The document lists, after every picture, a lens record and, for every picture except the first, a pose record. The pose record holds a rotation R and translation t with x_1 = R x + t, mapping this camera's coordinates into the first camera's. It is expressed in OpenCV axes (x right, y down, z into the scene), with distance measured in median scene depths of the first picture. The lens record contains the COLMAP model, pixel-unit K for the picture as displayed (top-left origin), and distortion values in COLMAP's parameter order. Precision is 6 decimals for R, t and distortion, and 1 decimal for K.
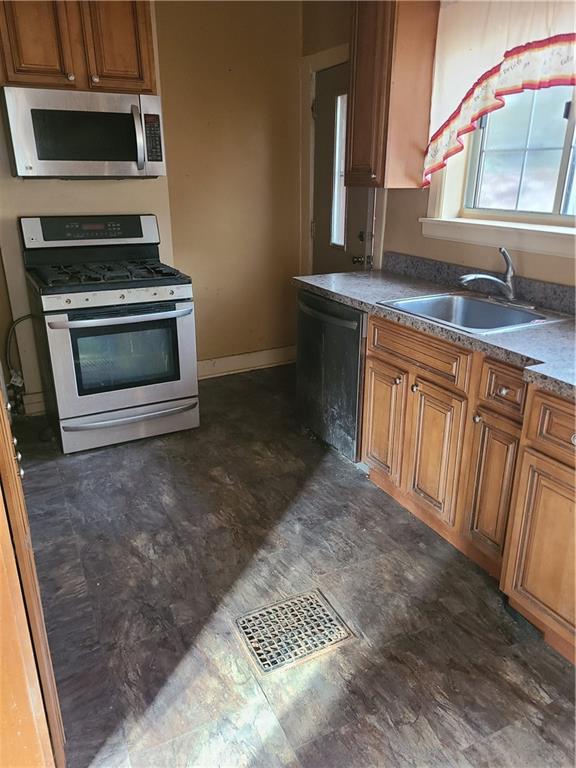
lens RADIAL K [[575.5, 0, 296.1], [0, 575.5, 382.4], [0, 0, 1]] dist [0.041763, -0.034318]
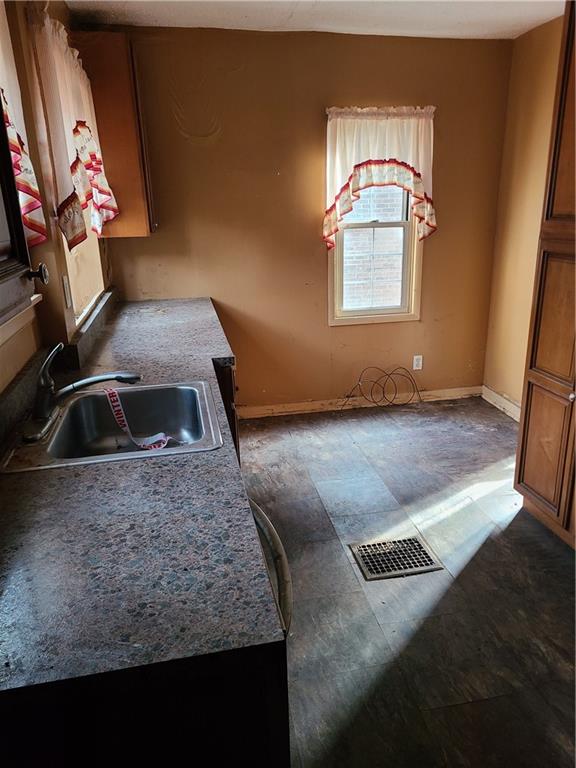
lens RADIAL K [[575.5, 0, 291.6], [0, 575.5, 387.5], [0, 0, 1]] dist [0.041763, -0.034318]
pose [[-0.958723, -0.071568, 0.275188, -0.087830], [0.112414, 0.793559, 0.598019, -0.519815], [-0.261177, 0.604269, -0.752758, 1.344111]]
